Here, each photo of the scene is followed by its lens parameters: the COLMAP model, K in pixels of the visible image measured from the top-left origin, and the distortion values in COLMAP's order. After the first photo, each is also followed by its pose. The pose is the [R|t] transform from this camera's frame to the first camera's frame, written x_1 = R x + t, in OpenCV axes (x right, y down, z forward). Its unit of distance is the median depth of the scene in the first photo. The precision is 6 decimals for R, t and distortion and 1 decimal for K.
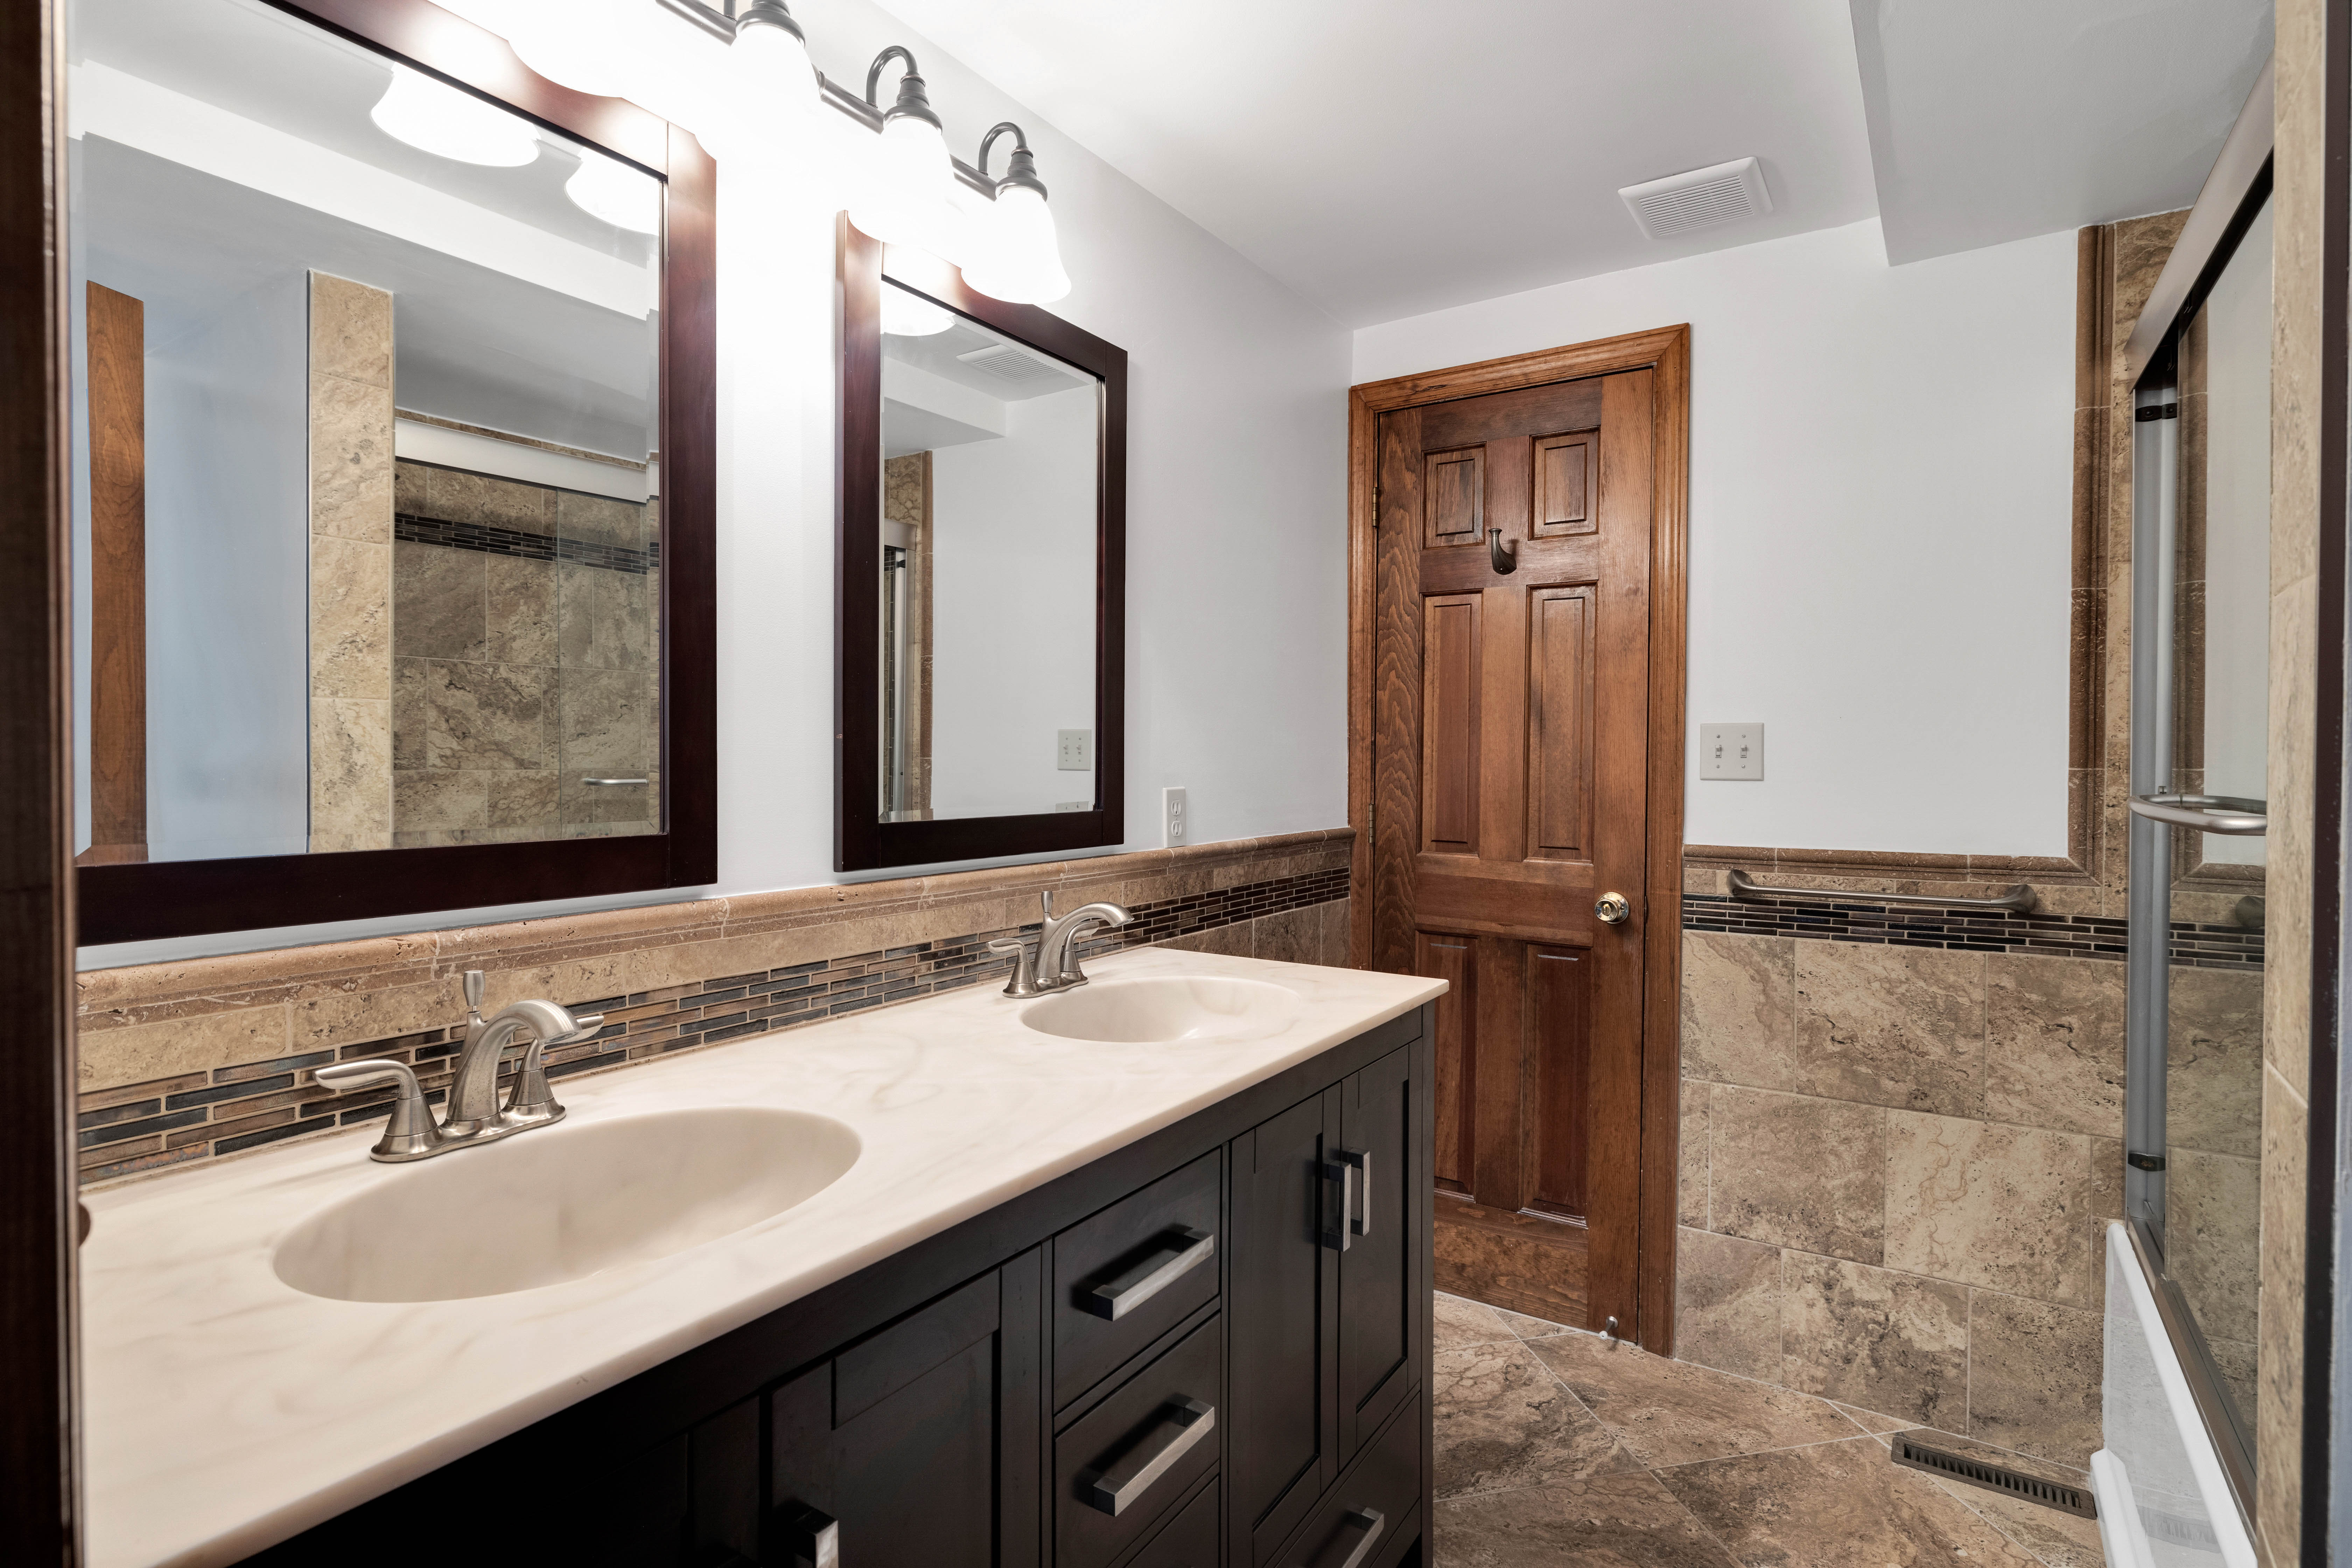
lens RADIAL K [[1201.4, 0, 1176.3], [0, 1201.4, 777.1], [0, 0, 1]] dist [-0.003460, 0.002047]
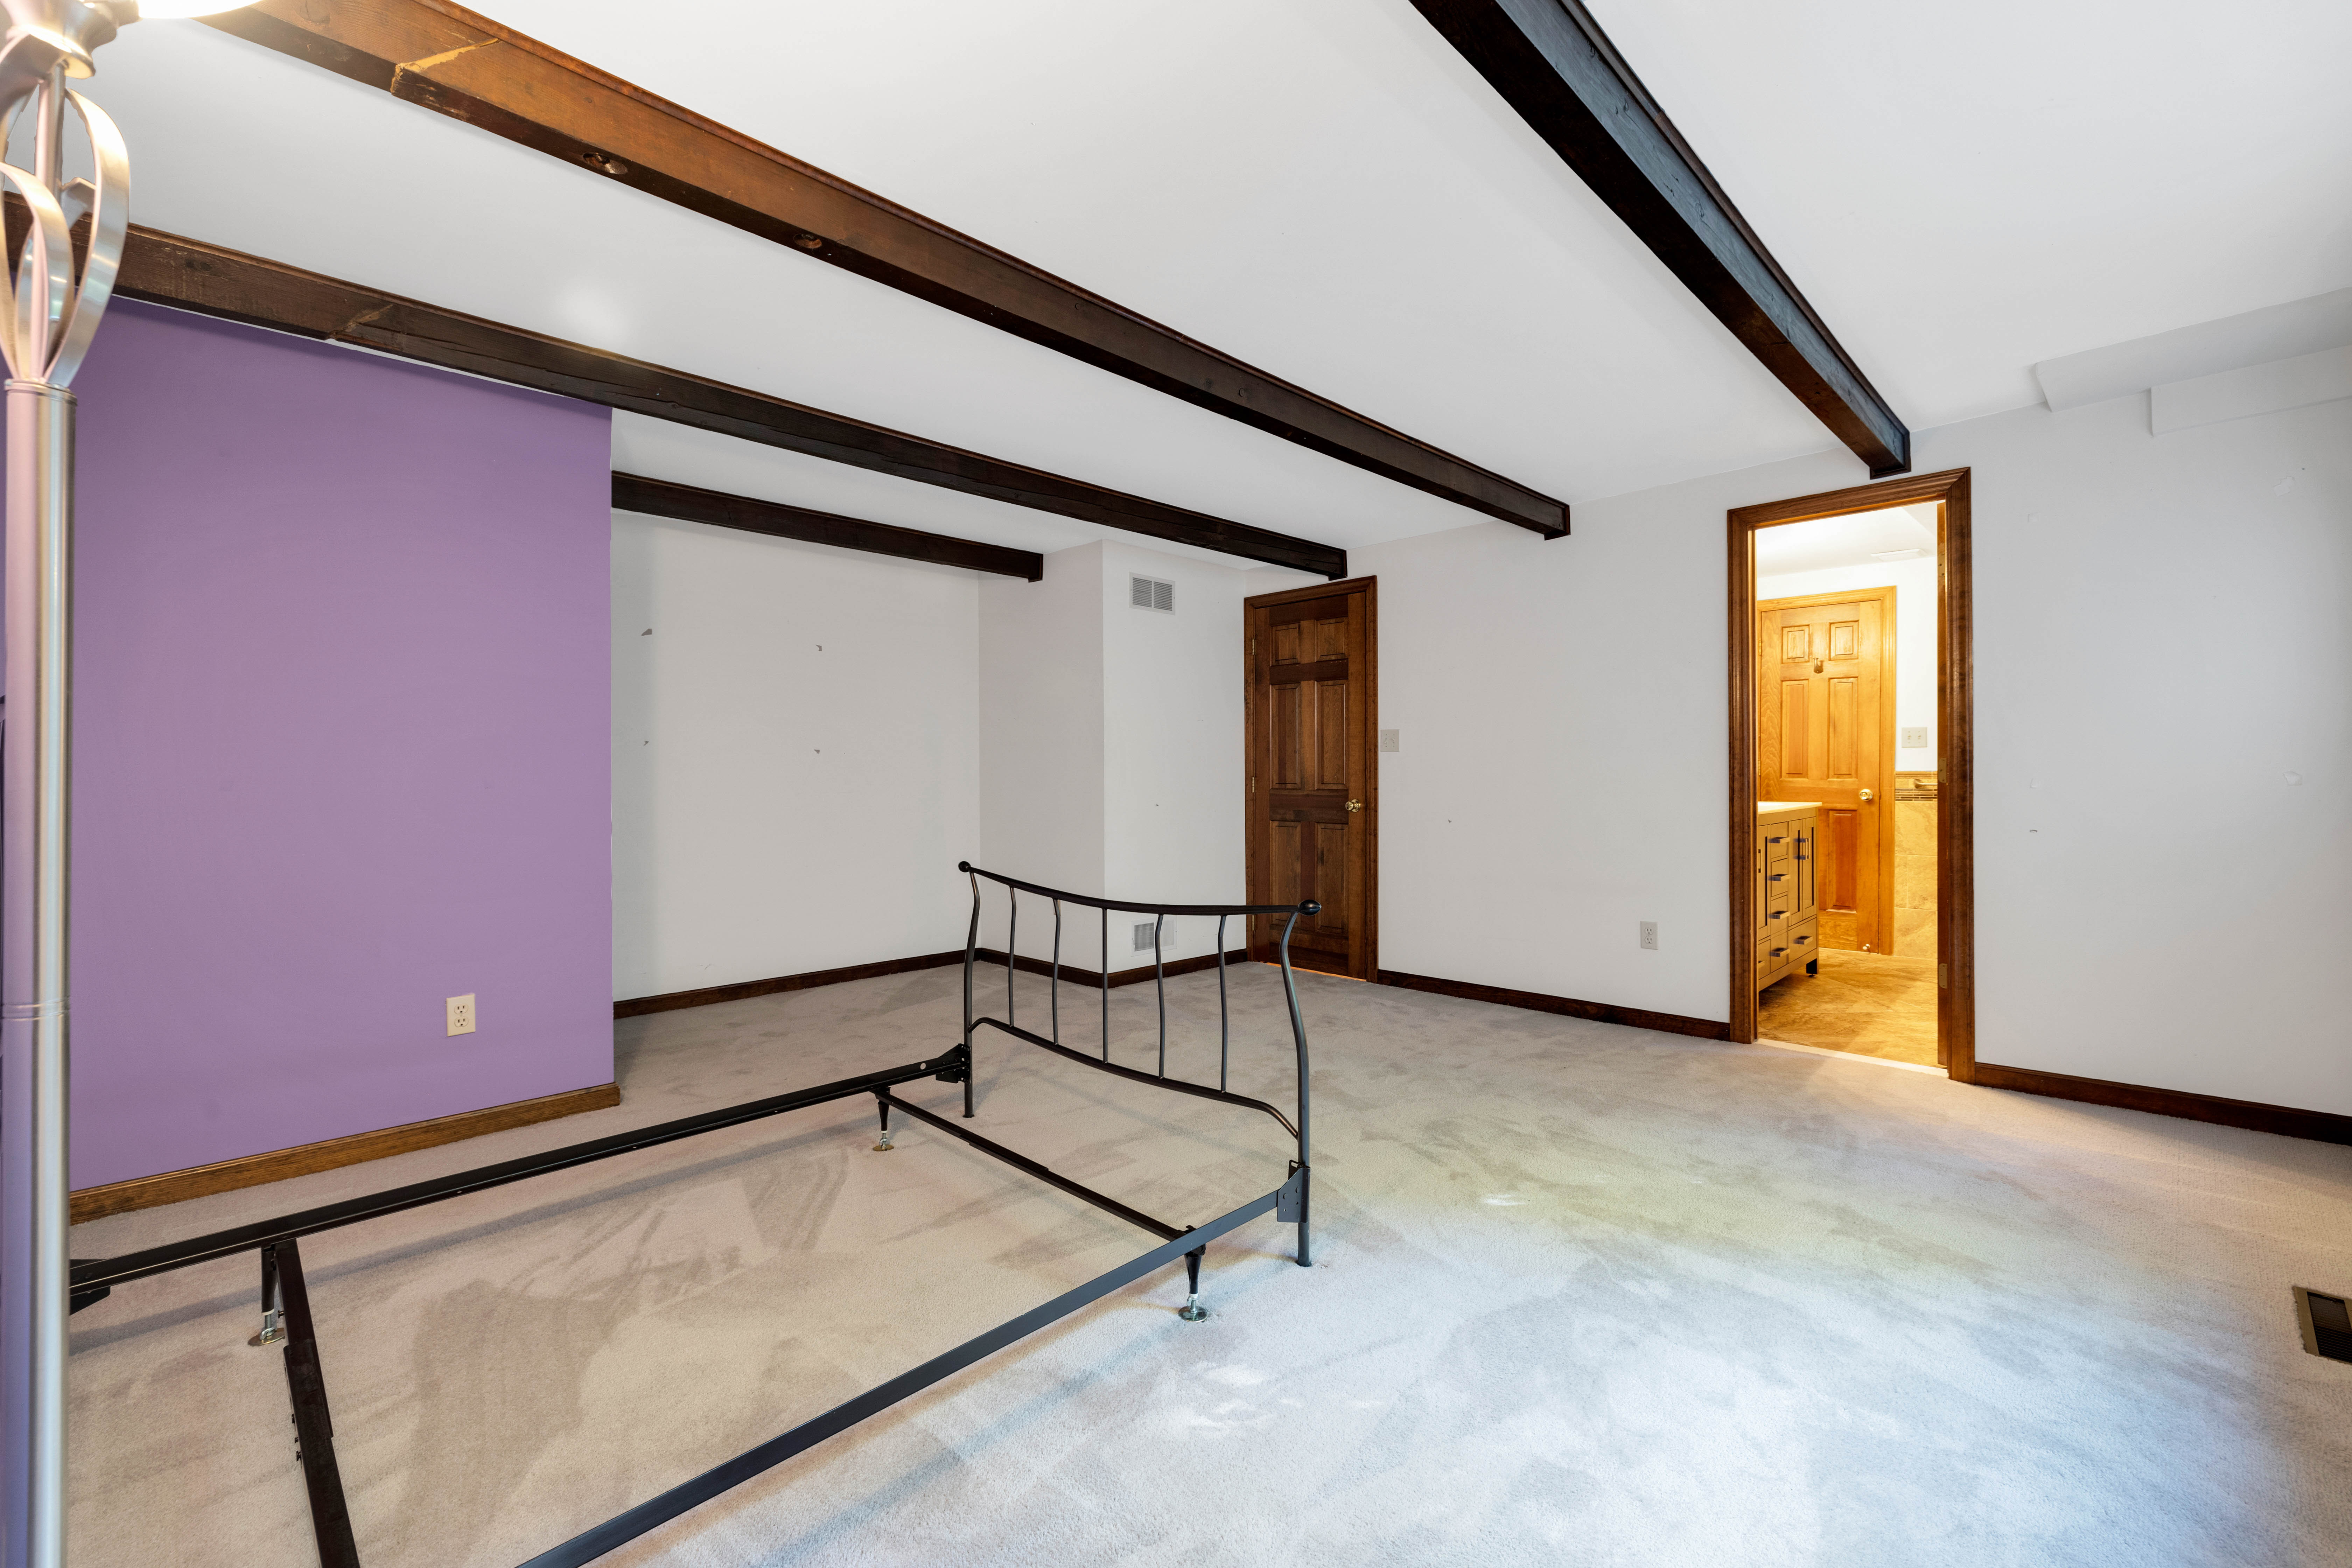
lens RADIAL K [[981.0, 0, 1172.7], [0, 981.0, 779.9], [0, 0, 1]] dist [0.000100, 0.000009]
pose [[0.970036, -0.006384, -0.242876, -0.633789], [0.004450, 0.999954, -0.008509, 0.086485], [0.242919, 0.007174, 0.970020, -1.572110]]
